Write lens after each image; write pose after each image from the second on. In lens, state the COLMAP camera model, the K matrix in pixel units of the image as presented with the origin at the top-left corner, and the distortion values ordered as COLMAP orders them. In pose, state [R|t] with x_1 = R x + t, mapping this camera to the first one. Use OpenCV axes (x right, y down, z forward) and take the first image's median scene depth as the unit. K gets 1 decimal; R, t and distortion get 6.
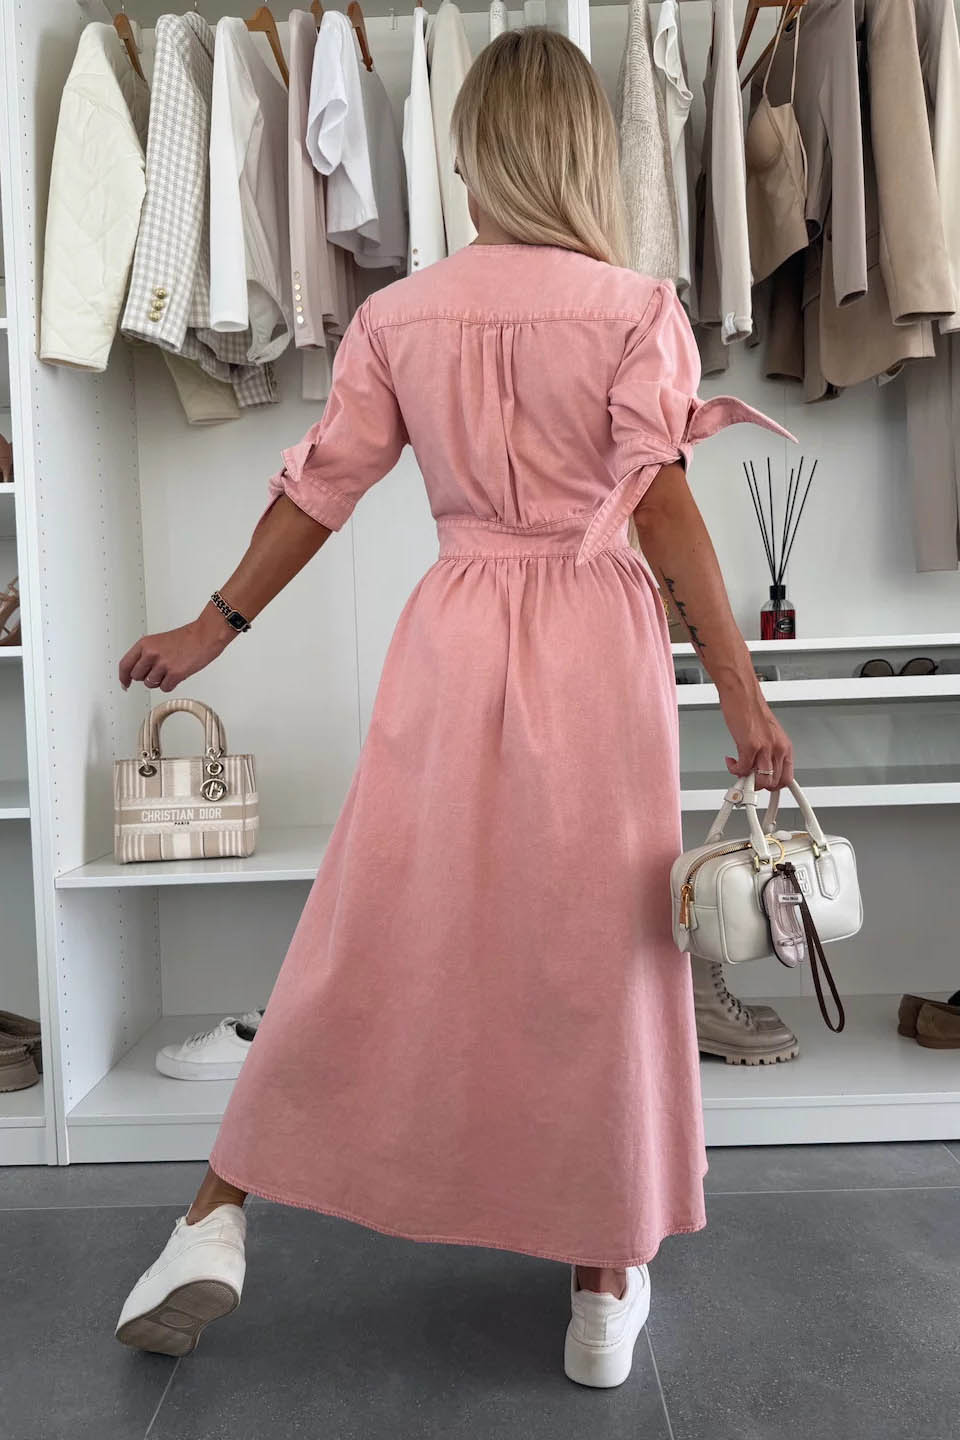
lens RADIAL K [[865.0, 0, 465.9], [0, 865.0, 700.0], [0, 0, 1]] dist [-0.012320, -0.007121]
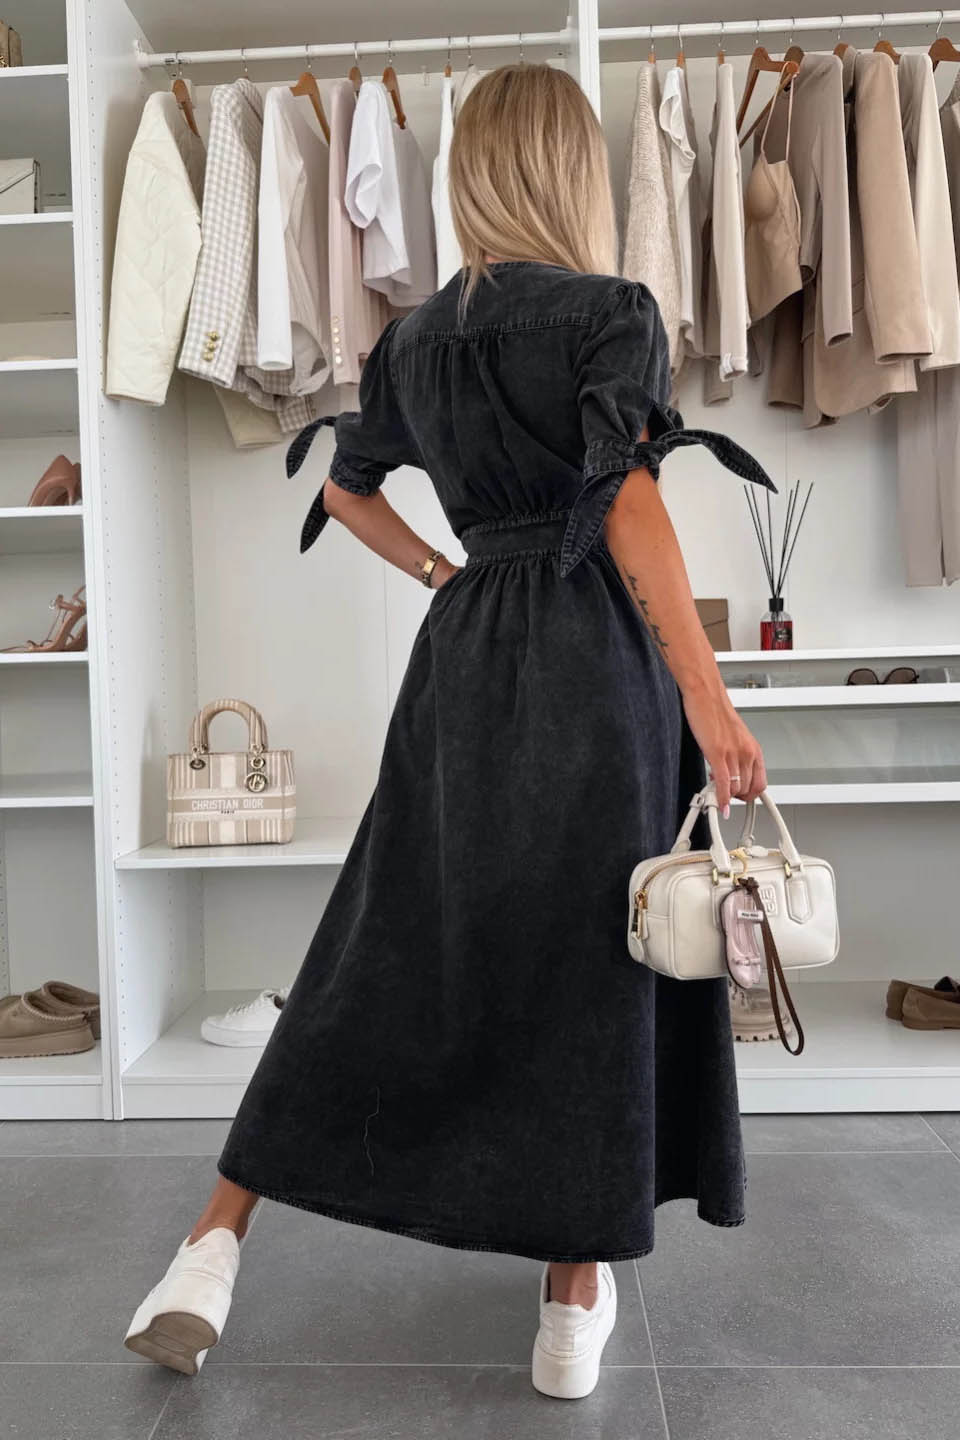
lens RADIAL K [[865.0, 0, 477.0], [0, 865.0, 688.8], [0, 0, 1]] dist [-0.012320, -0.007121]
pose [[0.999673, 0.007118, -0.024563, 0.016846], [-0.007424, 0.999895, -0.012408, -0.004305], [0.024472, 0.012587, 0.999621, -0.101172]]
